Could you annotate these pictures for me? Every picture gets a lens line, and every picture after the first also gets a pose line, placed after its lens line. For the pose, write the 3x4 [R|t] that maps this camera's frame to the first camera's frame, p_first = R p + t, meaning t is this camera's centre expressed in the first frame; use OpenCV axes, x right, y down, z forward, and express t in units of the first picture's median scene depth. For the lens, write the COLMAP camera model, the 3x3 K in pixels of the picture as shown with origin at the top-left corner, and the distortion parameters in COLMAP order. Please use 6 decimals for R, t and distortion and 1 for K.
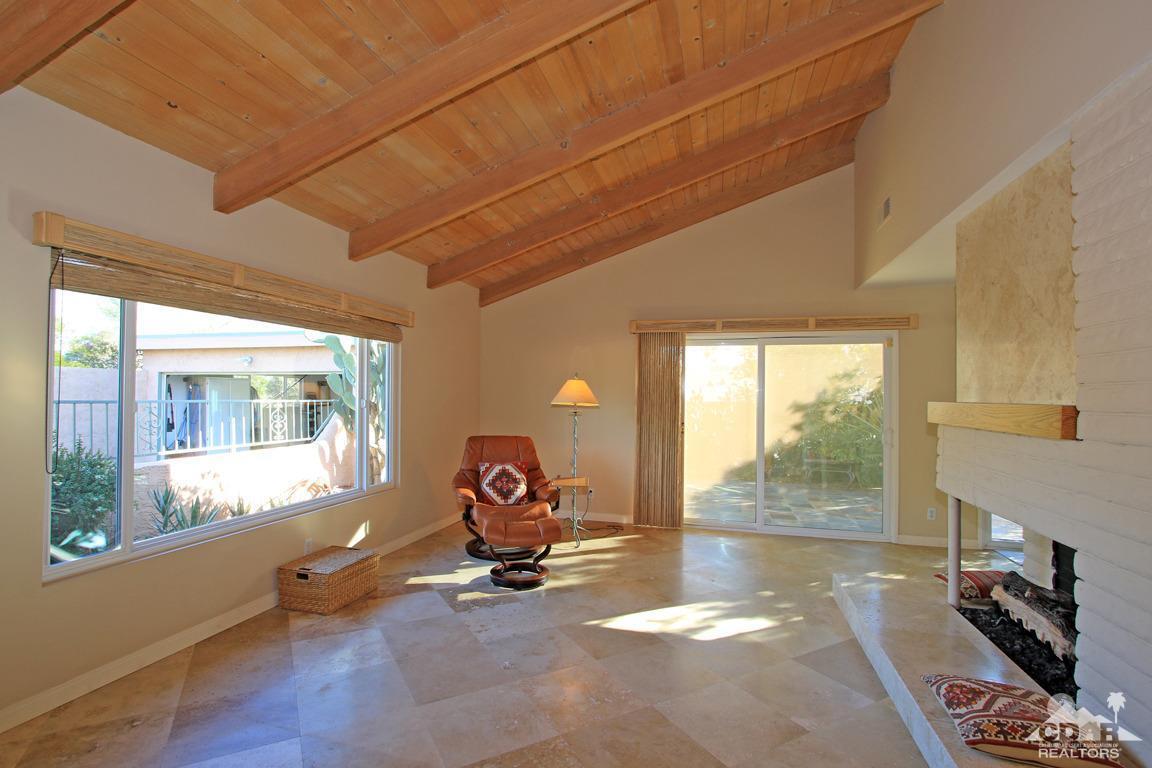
lens RADIAL K [[549.6, 0, 551.3], [0, 549.6, 386.4], [0, 0, 1]] dist [-0.015946, 0.000604]
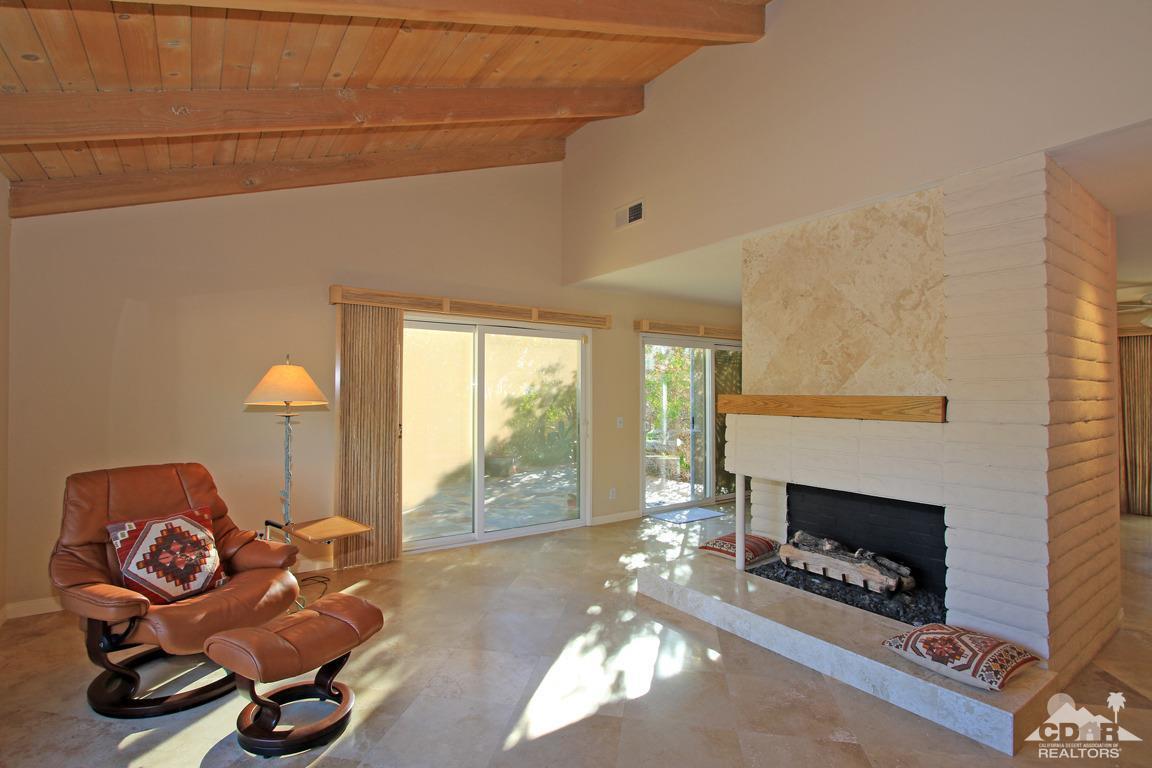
lens RADIAL K [[551.3, 0, 566.1], [0, 551.3, 387.7], [0, 0, 1]] dist [-0.022625, 0.005283]
pose [[0.621265, -0.000530, 0.783601, -0.264505], [-0.010059, 0.999912, 0.008652, 0.005270], [-0.783536, -0.013258, 0.621205, 0.371885]]
